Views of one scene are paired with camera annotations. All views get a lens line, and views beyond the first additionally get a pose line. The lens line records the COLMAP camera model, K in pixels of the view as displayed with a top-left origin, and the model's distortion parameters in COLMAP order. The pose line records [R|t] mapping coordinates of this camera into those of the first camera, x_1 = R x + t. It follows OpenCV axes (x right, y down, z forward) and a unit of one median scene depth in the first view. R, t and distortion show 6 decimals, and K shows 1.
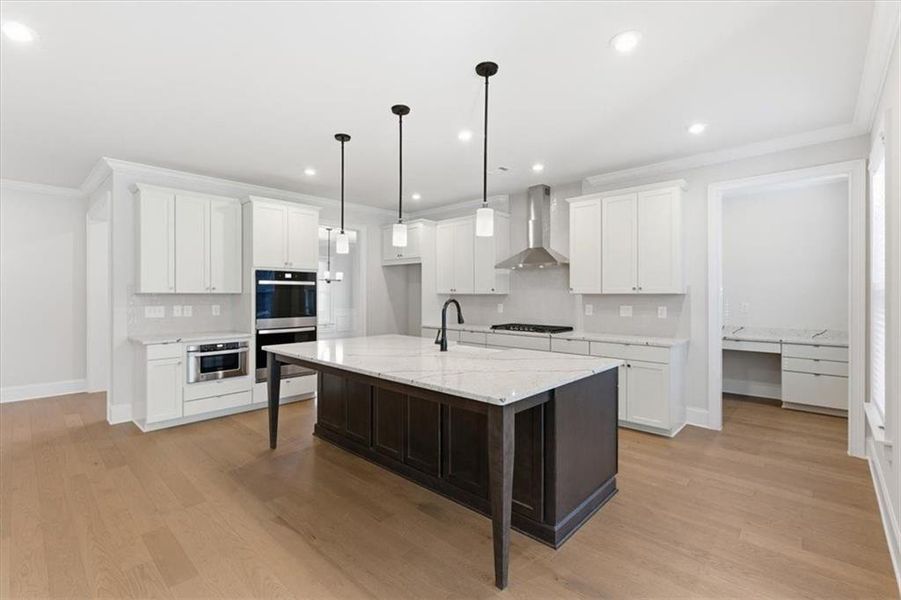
lens RADIAL K [[405.0, 0, 449.1], [0, 405.0, 295.9], [0, 0, 1]] dist [-0.003896, 0.000539]
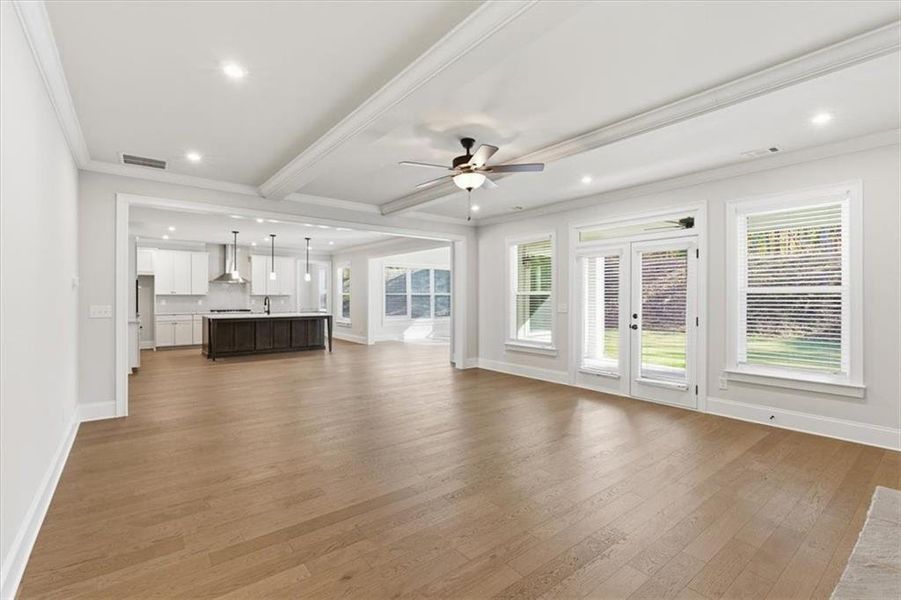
lens RADIAL K [[405.0, 0, 449.1], [0, 405.0, 295.9], [0, 0, 1]] dist [-0.003896, 0.000539]
pose [[0.146186, 0.001589, 0.989256, -1.997622], [0.004680, 0.999986, -0.002298, 0.012288], [-0.989246, 0.004966, 0.146176, -0.528744]]
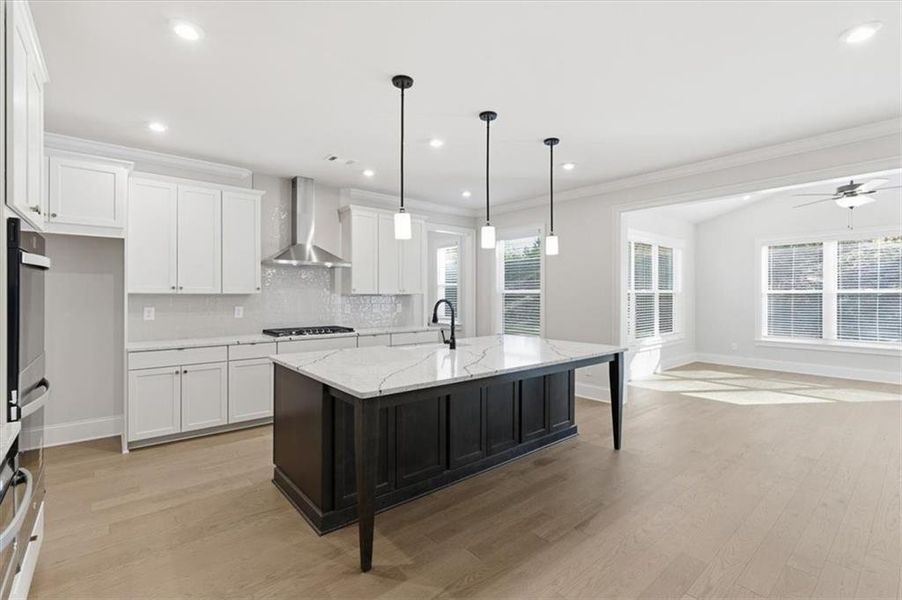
lens RADIAL K [[405.5, 0, 449.6], [0, 405.5, 295.9], [0, 0, 1]] dist [-0.003896, 0.000539]
pose [[0.122570, -0.004048, 0.992452, -0.770204], [0.003713, 0.999987, 0.003620, -0.002963], [-0.992453, 0.003241, 0.122584, 0.645217]]
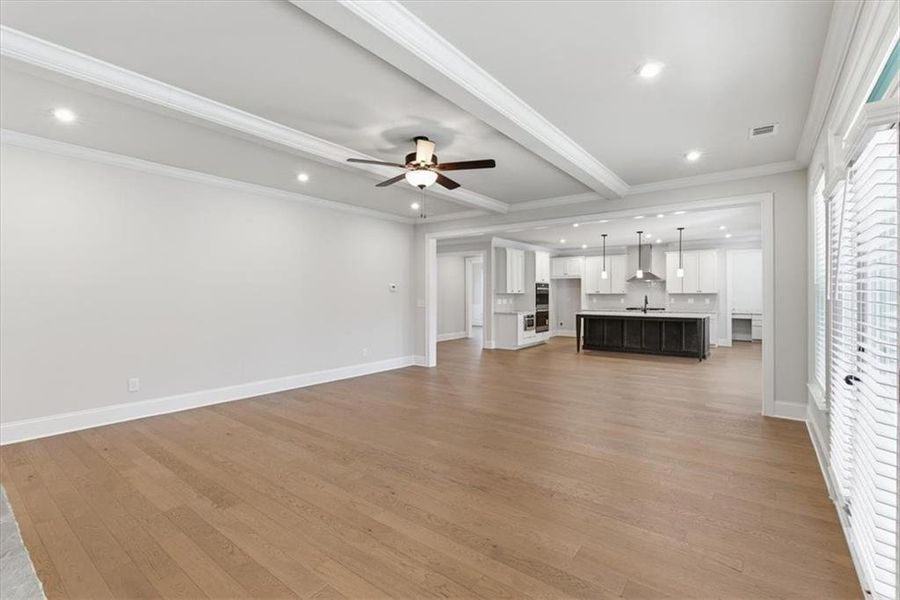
lens RADIAL K [[408.4, 0, 448.9], [0, 408.4, 296.1], [0, 0, 1]] dist [-0.001332, 0.000159]
pose [[0.995928, -0.002440, 0.090122, -1.204666], [0.002863, 0.999985, -0.004565, 0.017680], [-0.090109, 0.004805, 0.995920, -1.267298]]
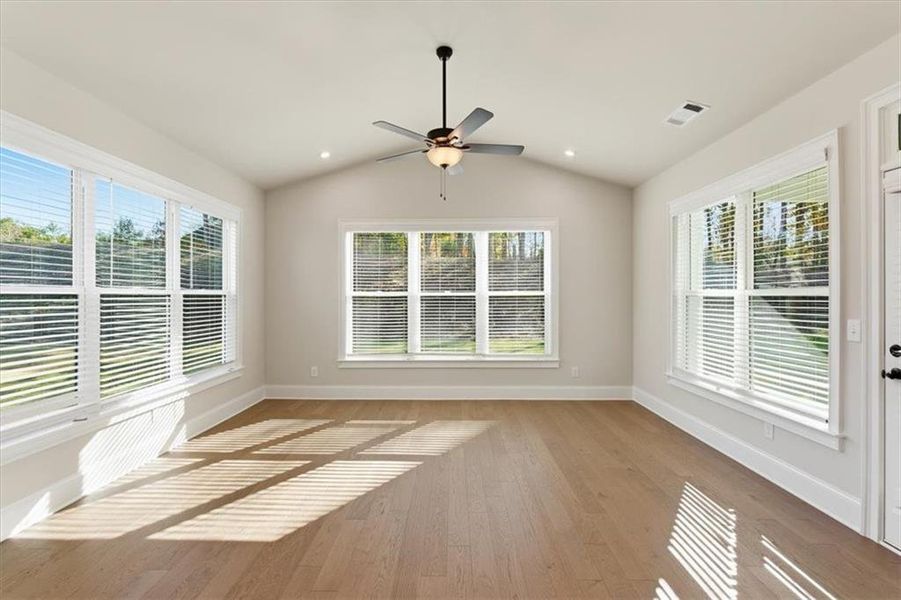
lens RADIAL K [[405.0, 0, 449.1], [0, 405.0, 295.9], [0, 0, 1]] dist [-0.003896, 0.000539]
pose [[-0.674467, 0.004492, 0.738291, -0.082487], [0.002201, 0.999989, -0.004073, 0.001928], [-0.738302, -0.001122, -0.674470, 0.176345]]
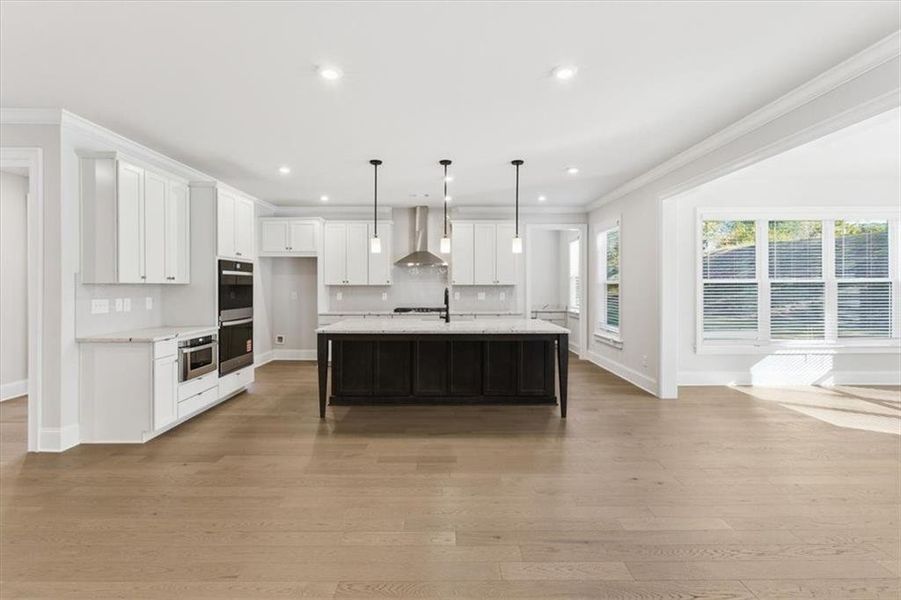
lens RADIAL K [[408.6, 0, 449.1], [0, 408.6, 287.9], [0, 0, 1]] dist [-0.000251, 0.000387]
pose [[0.727959, -0.003978, 0.685610, -0.767742], [0.004827, 0.999988, 0.000677, 0.005049], [-0.685604, 0.002817, 0.727969, -0.078994]]
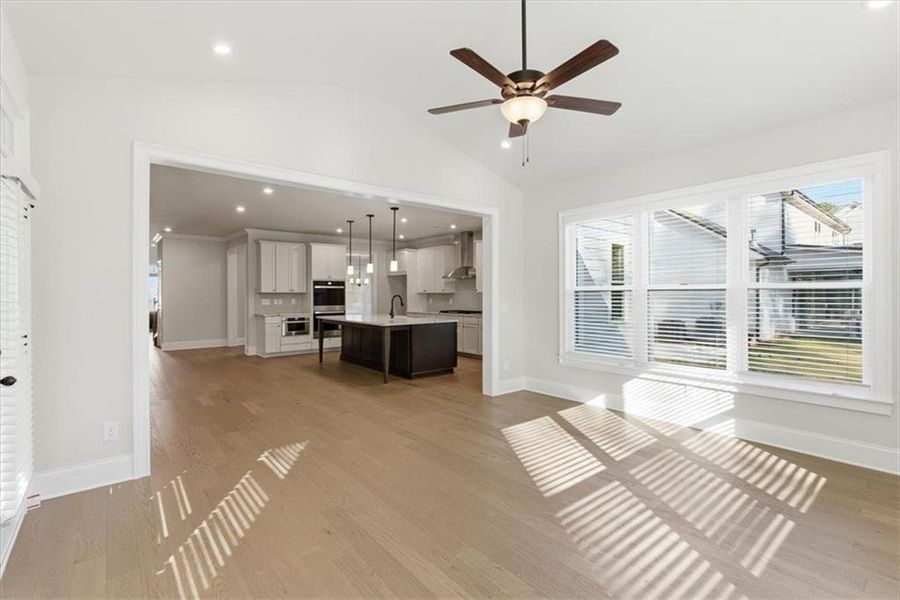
lens RADIAL K [[408.4, 0, 448.9], [0, 408.4, 296.1], [0, 0, 1]] dist [-0.001332, 0.000159]
pose [[0.991981, -0.001227, -0.126379, 0.431381], [0.001456, 0.999997, 0.001721, 0.007519], [0.126377, -0.001891, 0.991981, -0.894371]]
